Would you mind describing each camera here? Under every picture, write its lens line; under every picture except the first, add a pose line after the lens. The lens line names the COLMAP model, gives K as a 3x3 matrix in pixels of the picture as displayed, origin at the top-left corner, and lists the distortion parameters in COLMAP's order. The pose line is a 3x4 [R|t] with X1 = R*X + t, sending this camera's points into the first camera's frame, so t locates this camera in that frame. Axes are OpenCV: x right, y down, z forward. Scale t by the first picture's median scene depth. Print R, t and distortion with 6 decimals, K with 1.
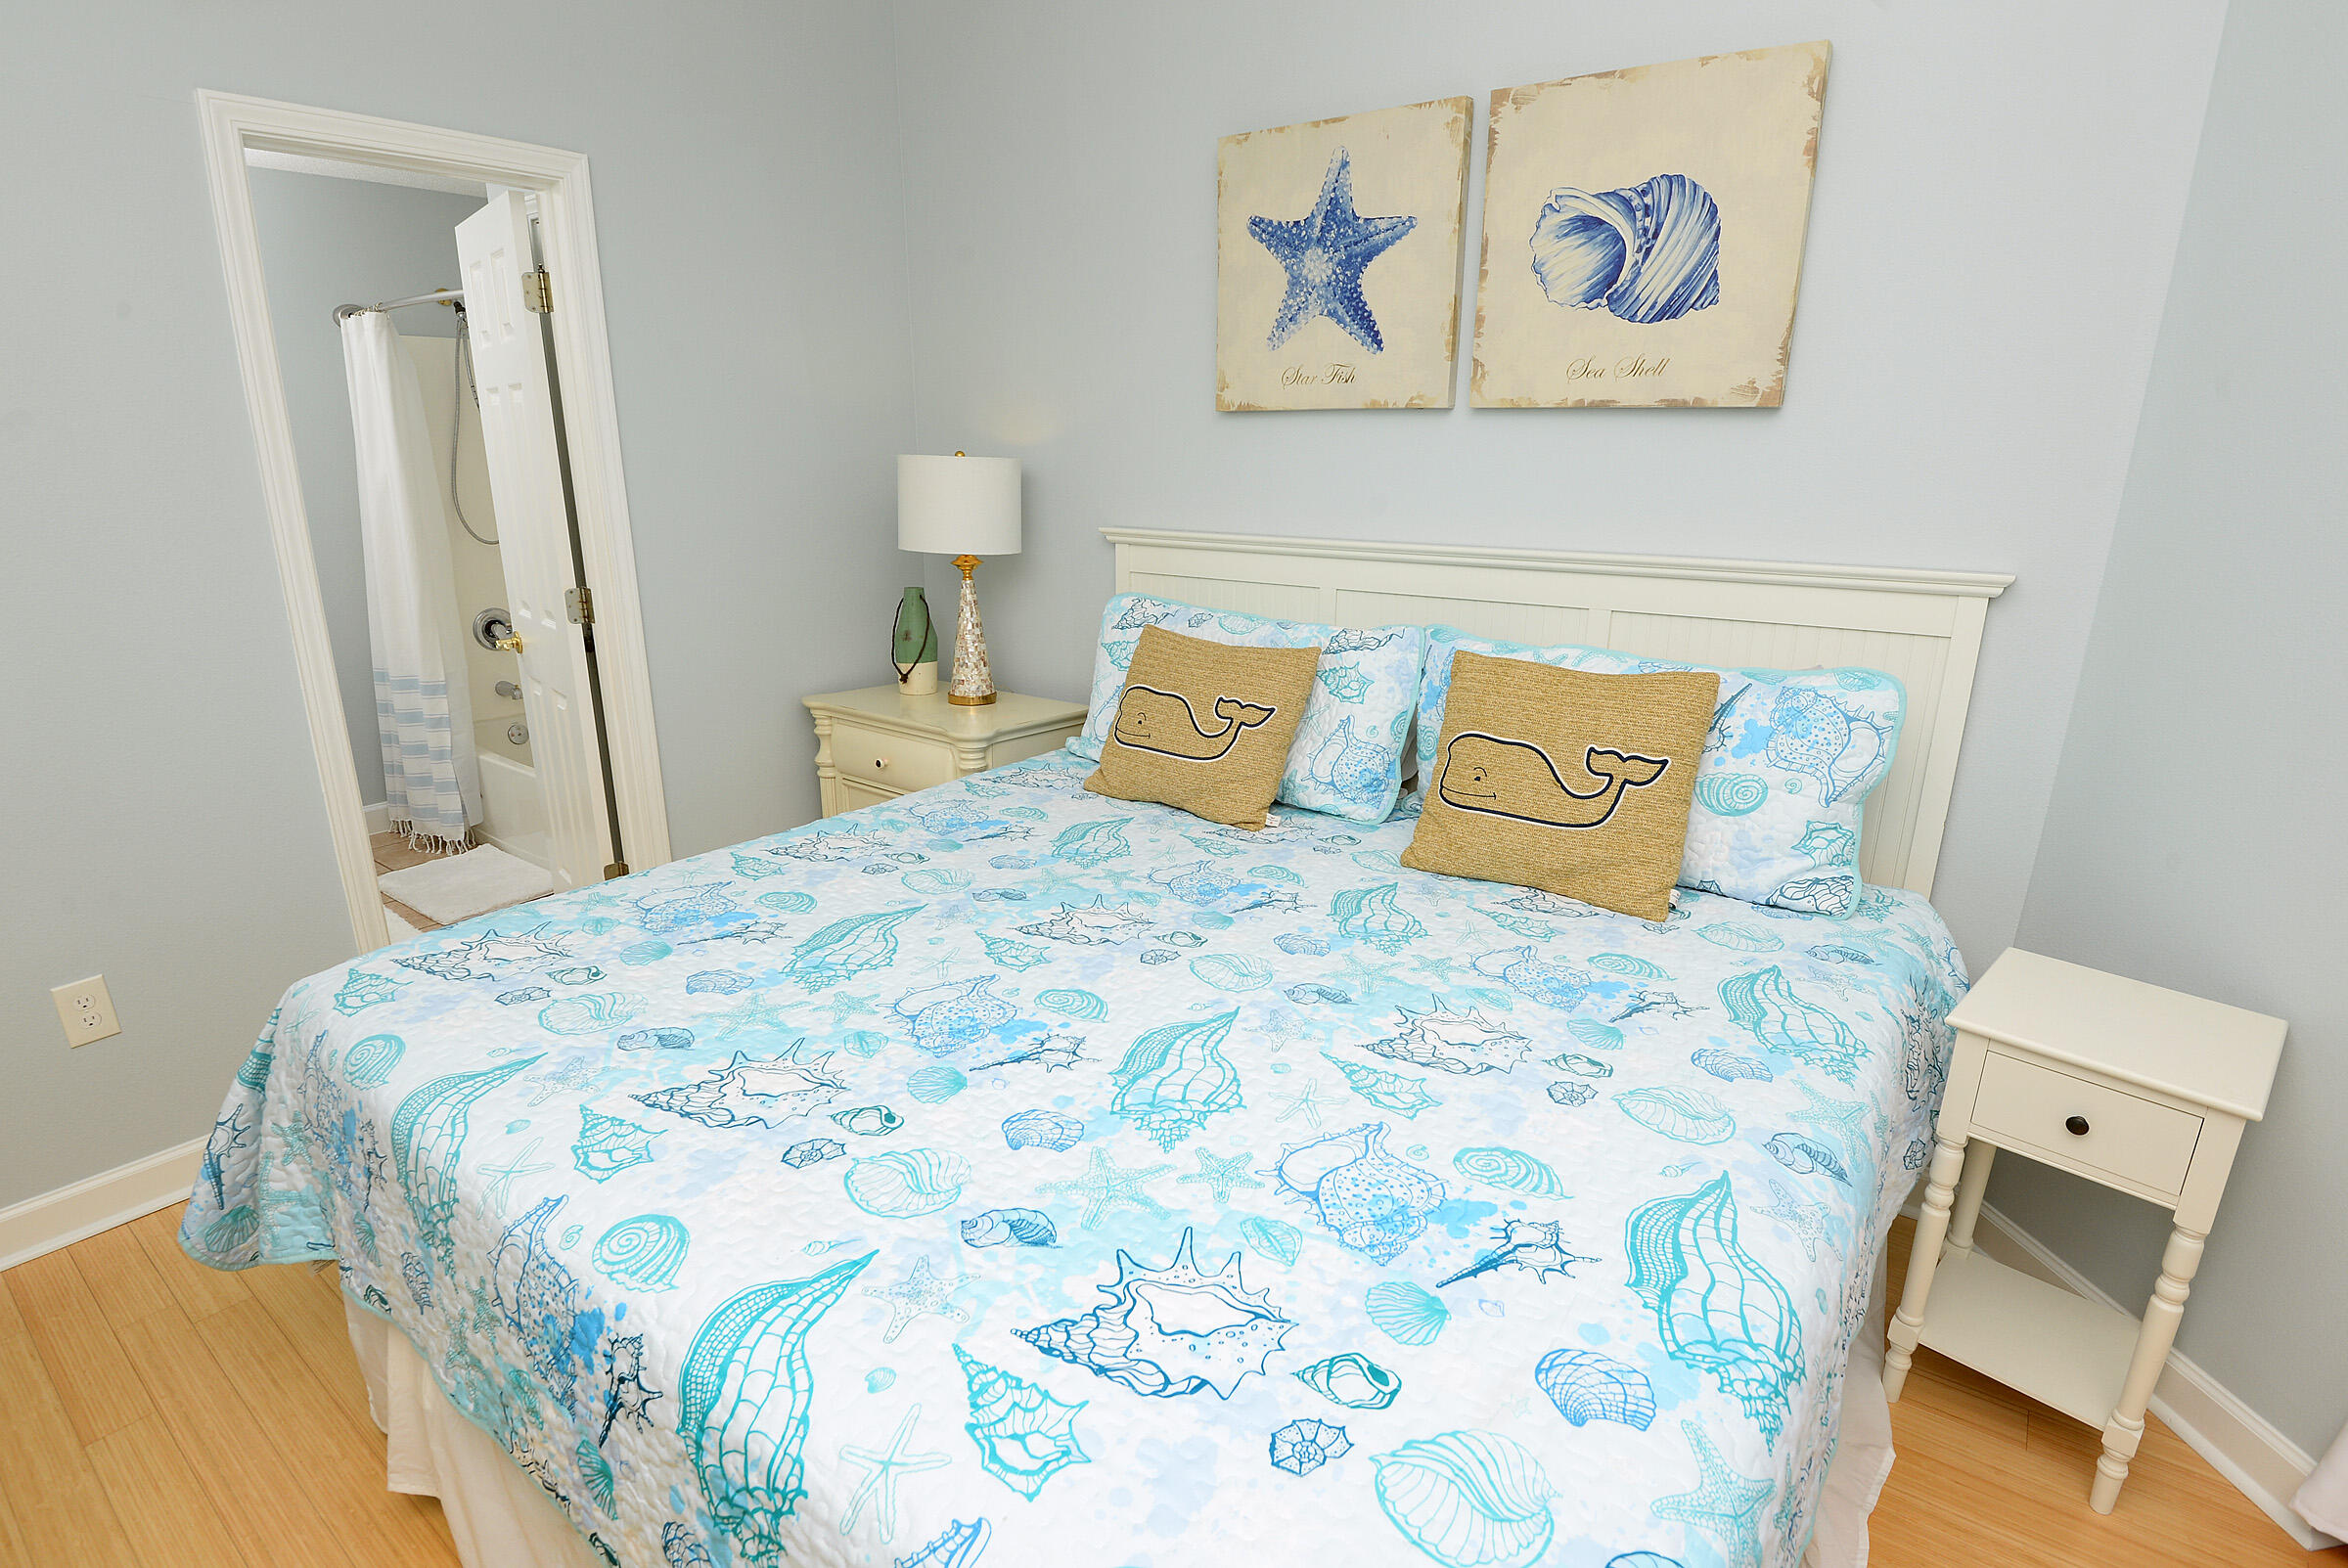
lens RADIAL K [[1156.2, 0, 1151.8], [0, 1156.2, 795.7], [0, 0, 1]] dist [-0.012189, -0.002715]
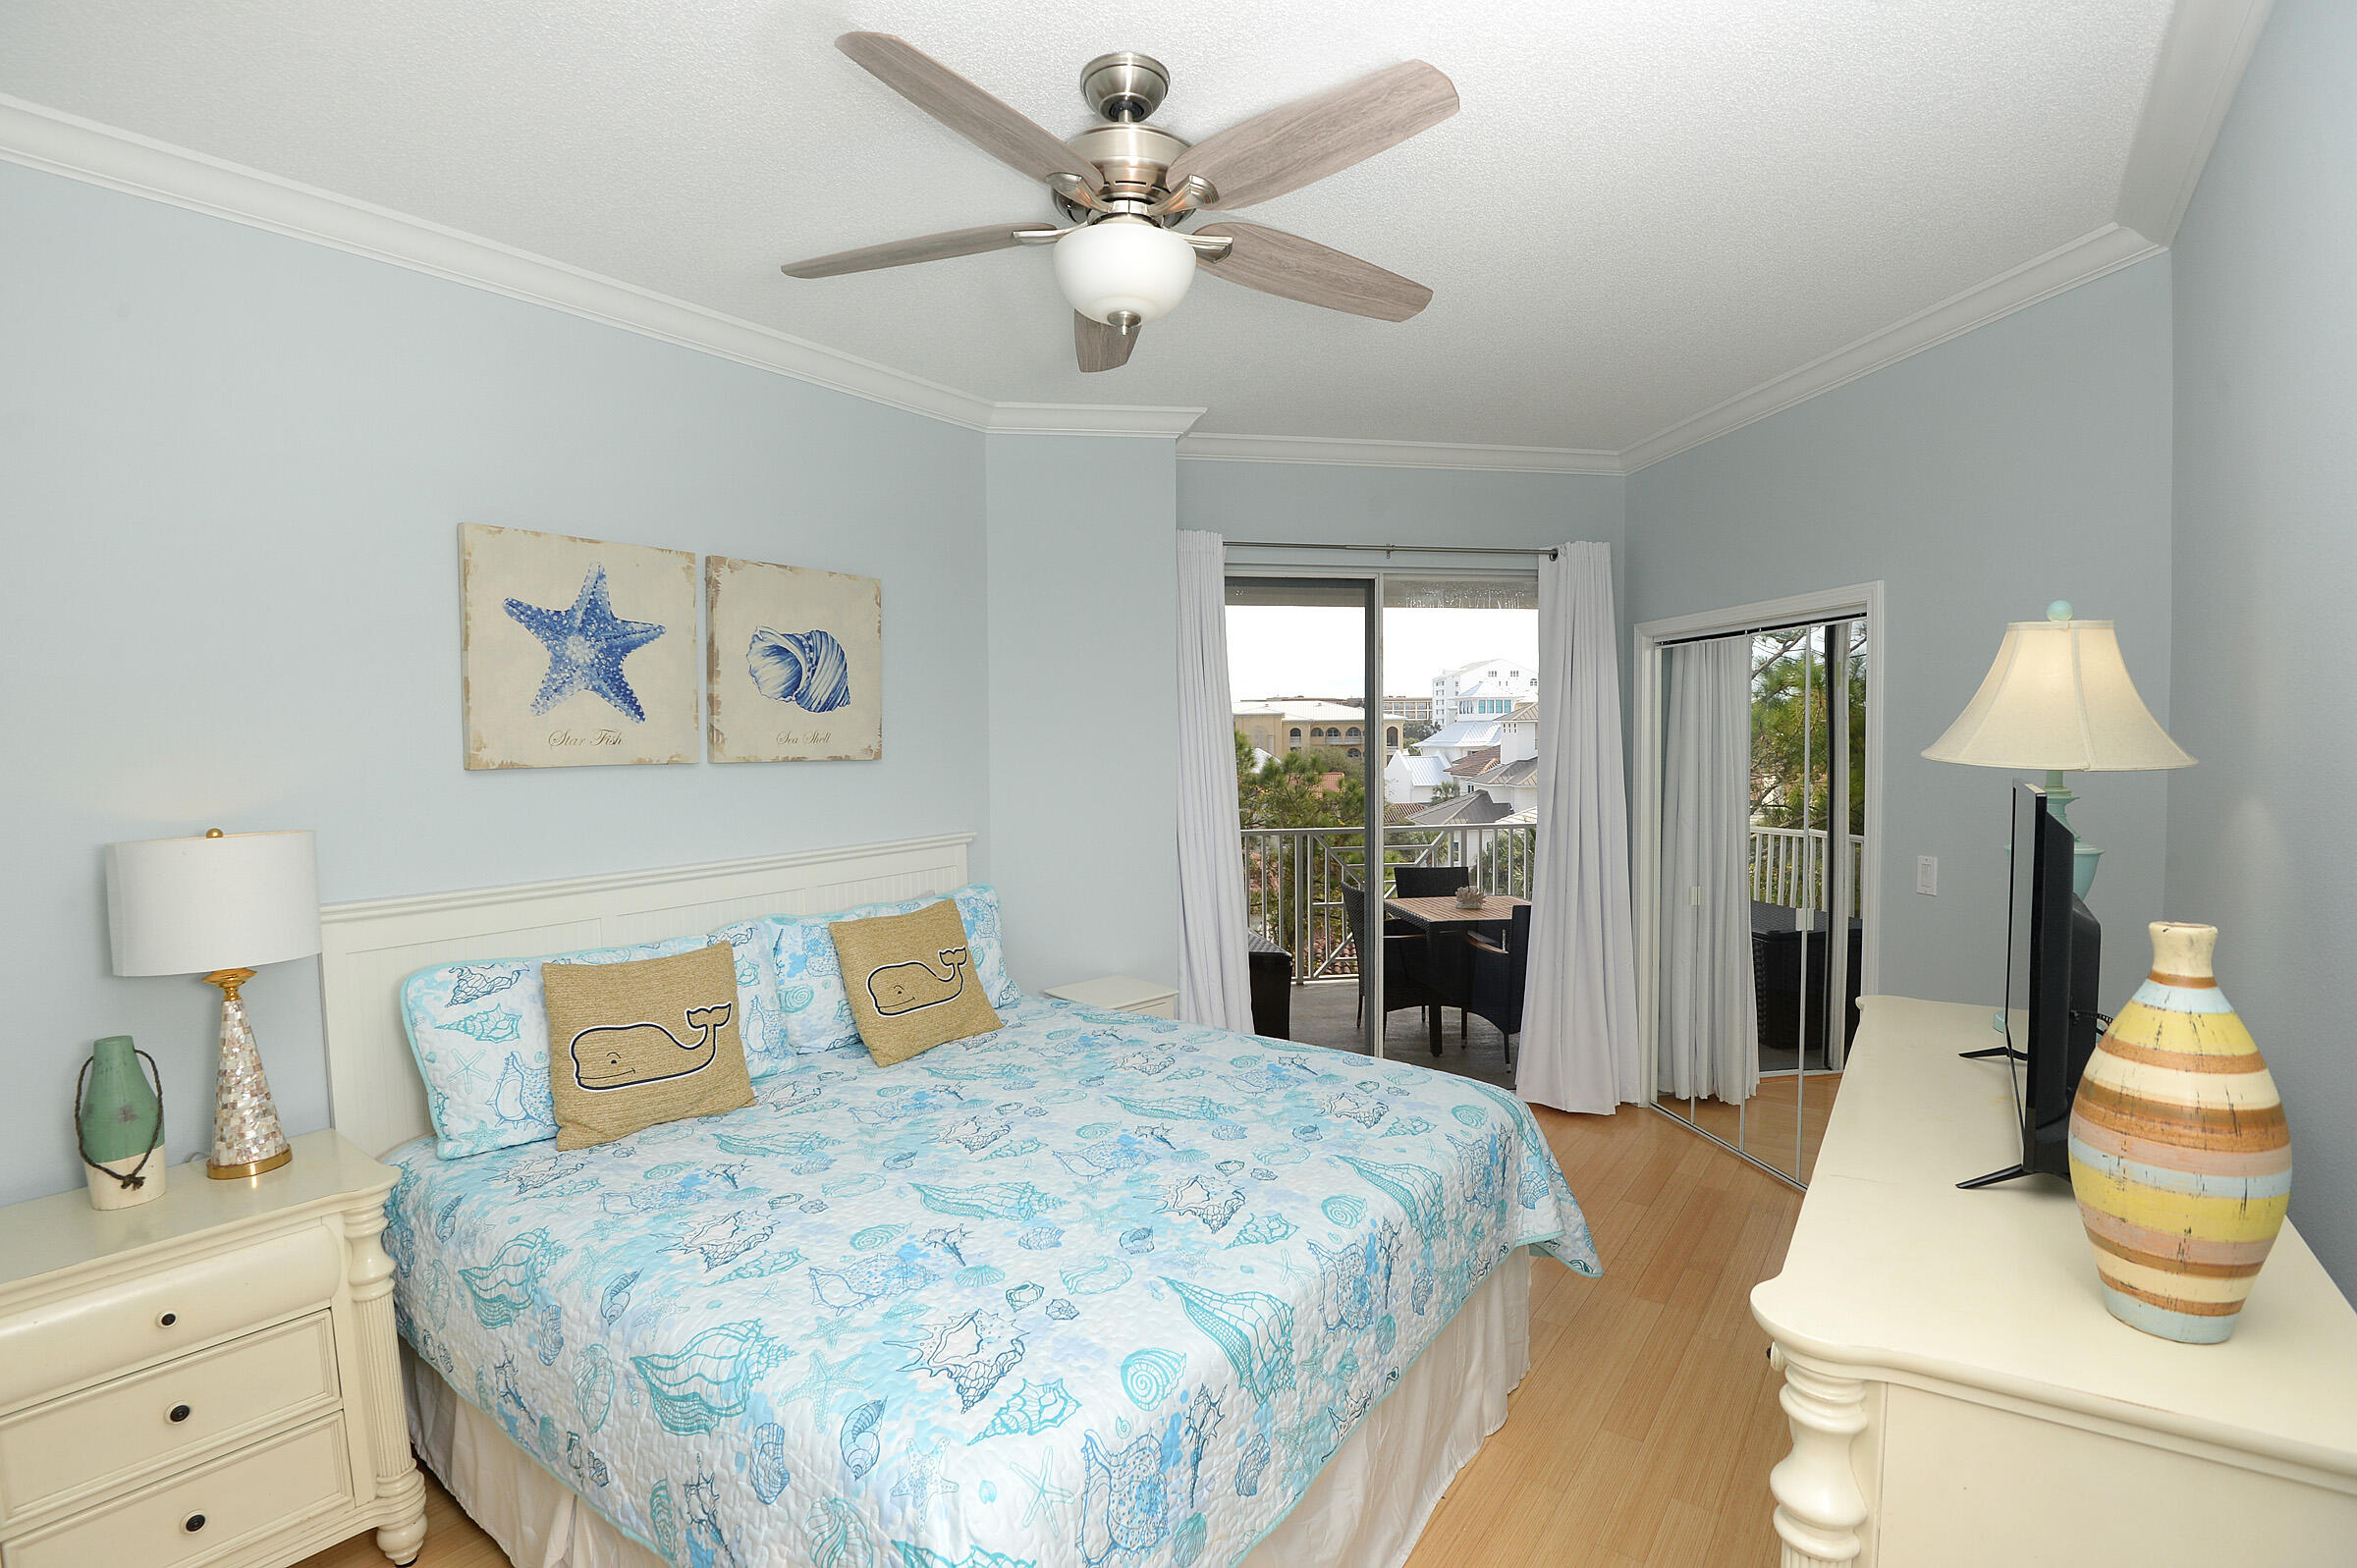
lens RADIAL K [[1089.9, 0, 1182.2], [0, 1089.9, 801.3], [0, 0, 1]] dist [-0.029182, -0.007238]
pose [[-0.026826, -0.064868, 0.997533, -1.077382], [0.300748, 0.951136, 0.069939, -0.227427], [-0.953326, 0.301882, -0.006007, 0.519049]]
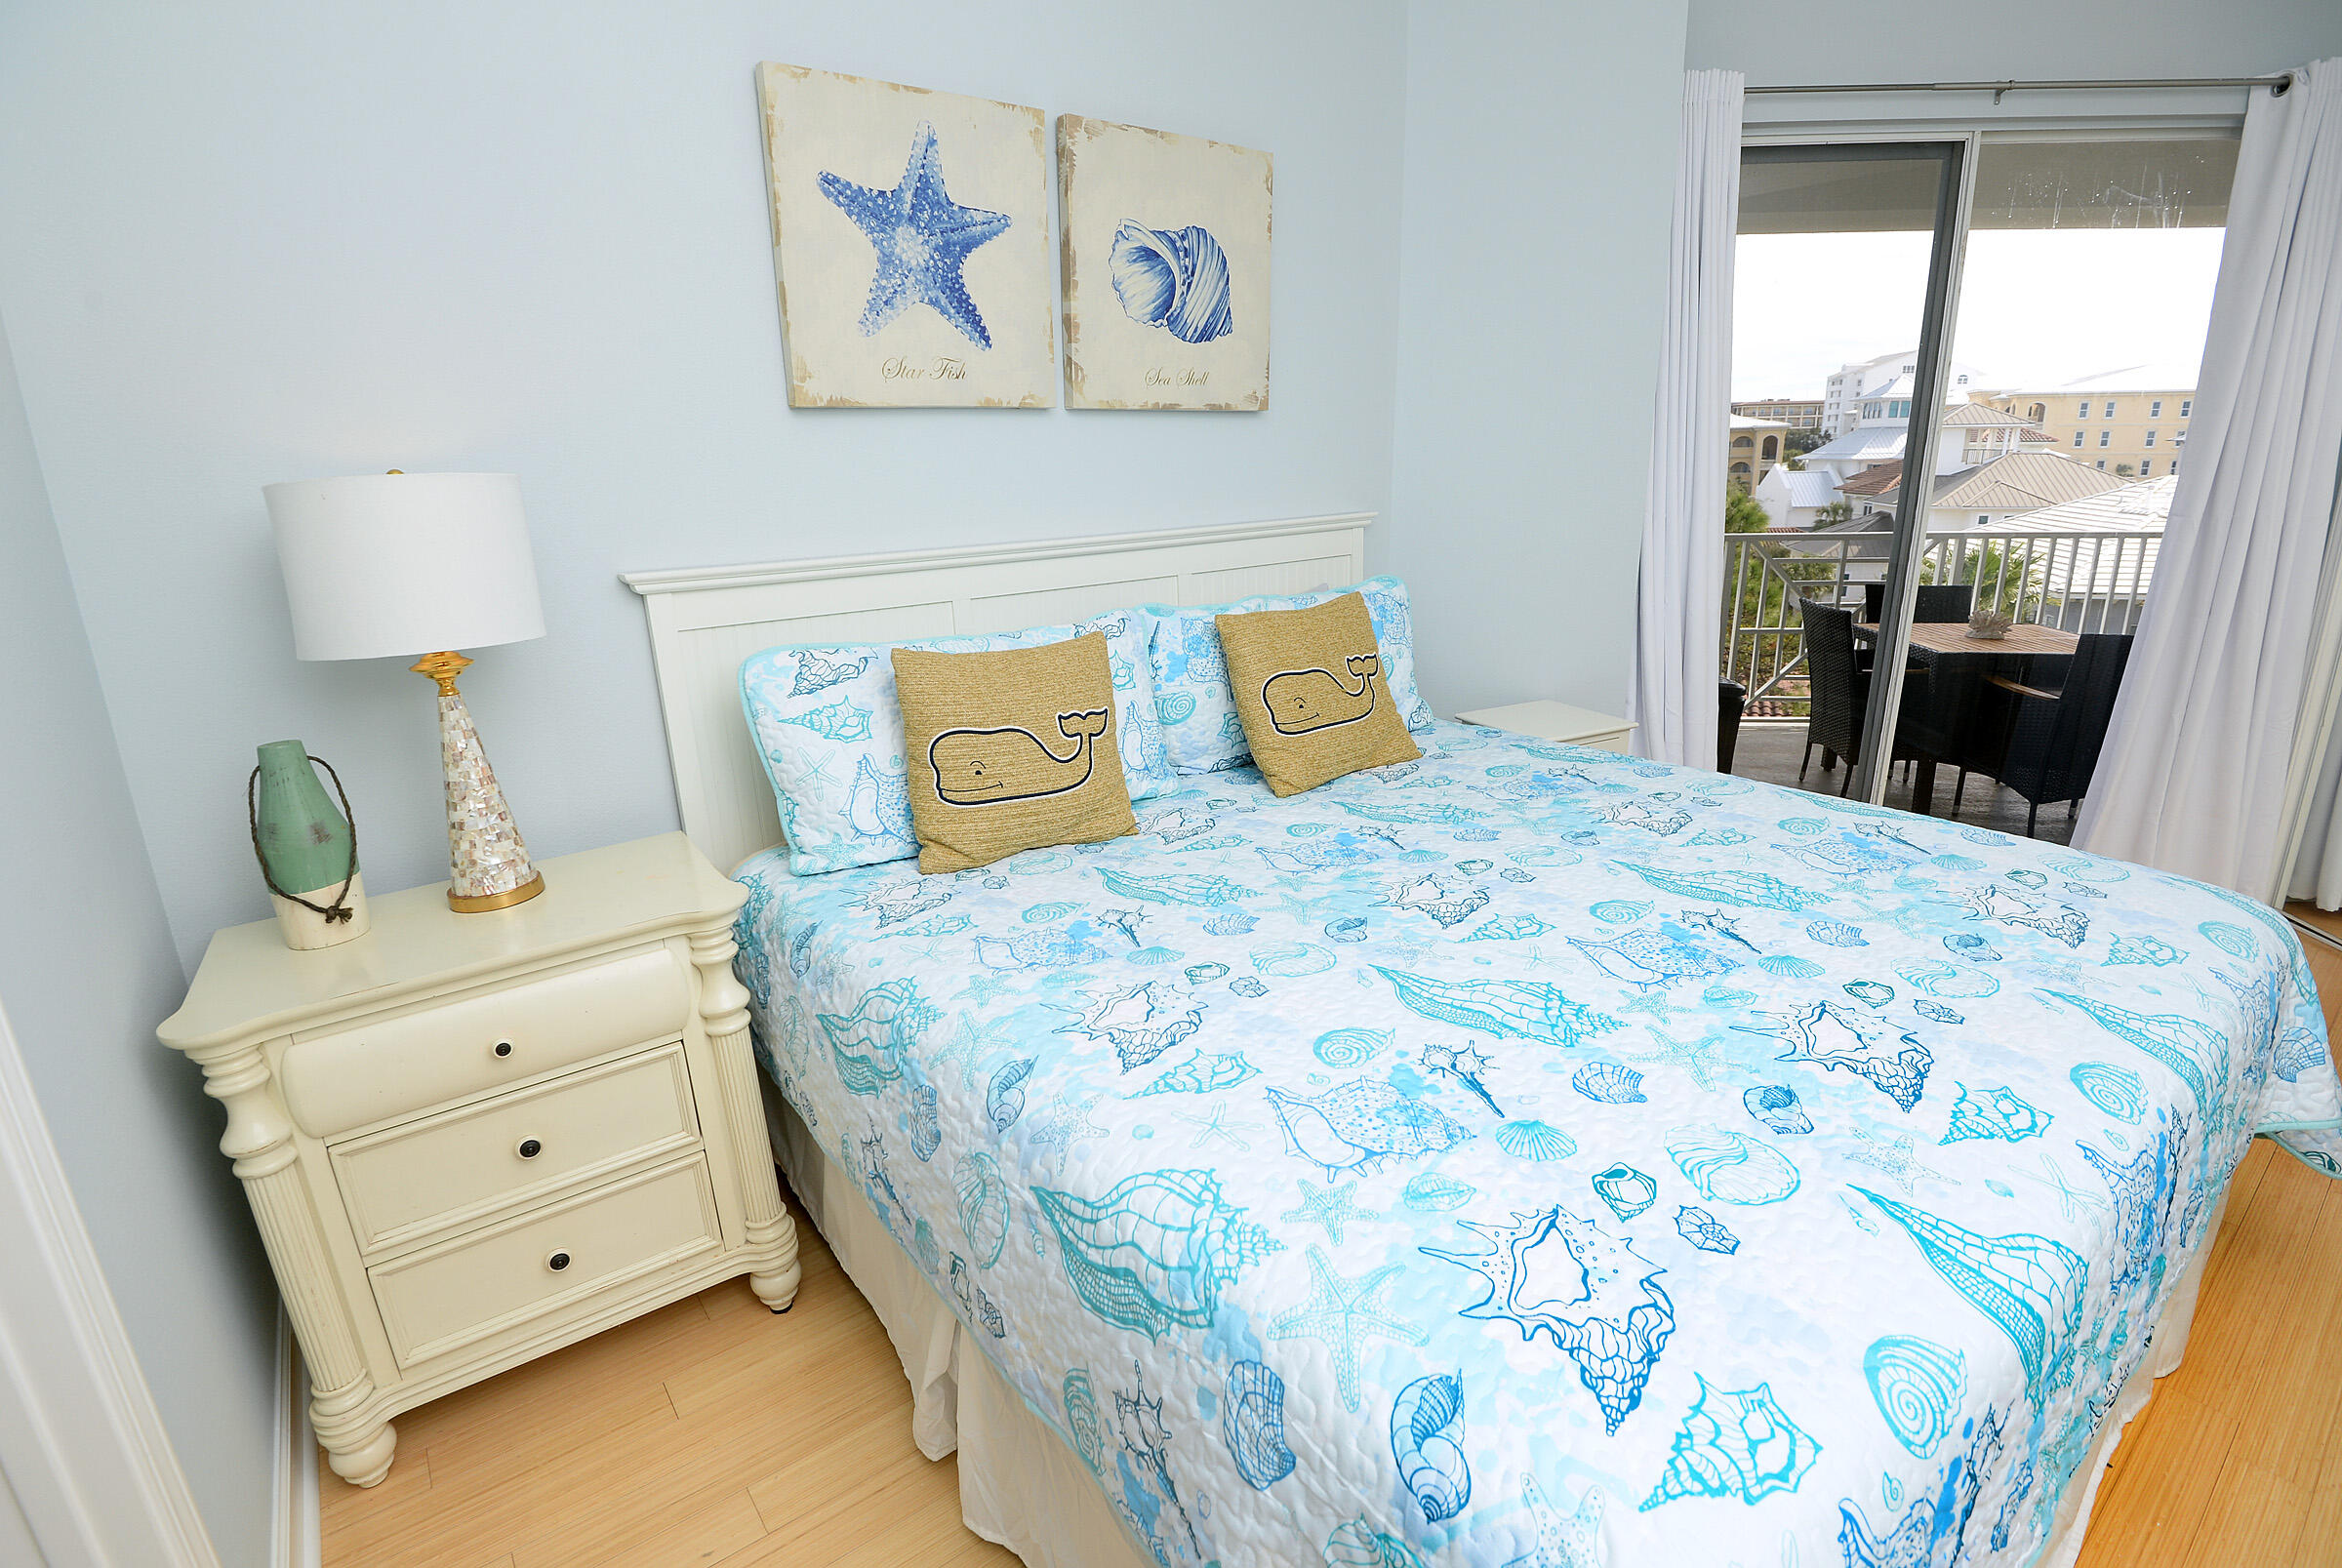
lens RADIAL K [[1083.1, 0, 1143.2], [0, 1083.1, 806.6], [0, 0, 1]] dist [-0.029182, -0.007238]
pose [[0.275278, -0.300853, 0.913077, -0.775494], [0.312656, 0.926157, 0.210902, -0.193277], [-0.909103, 0.227423, 0.349014, 0.709991]]
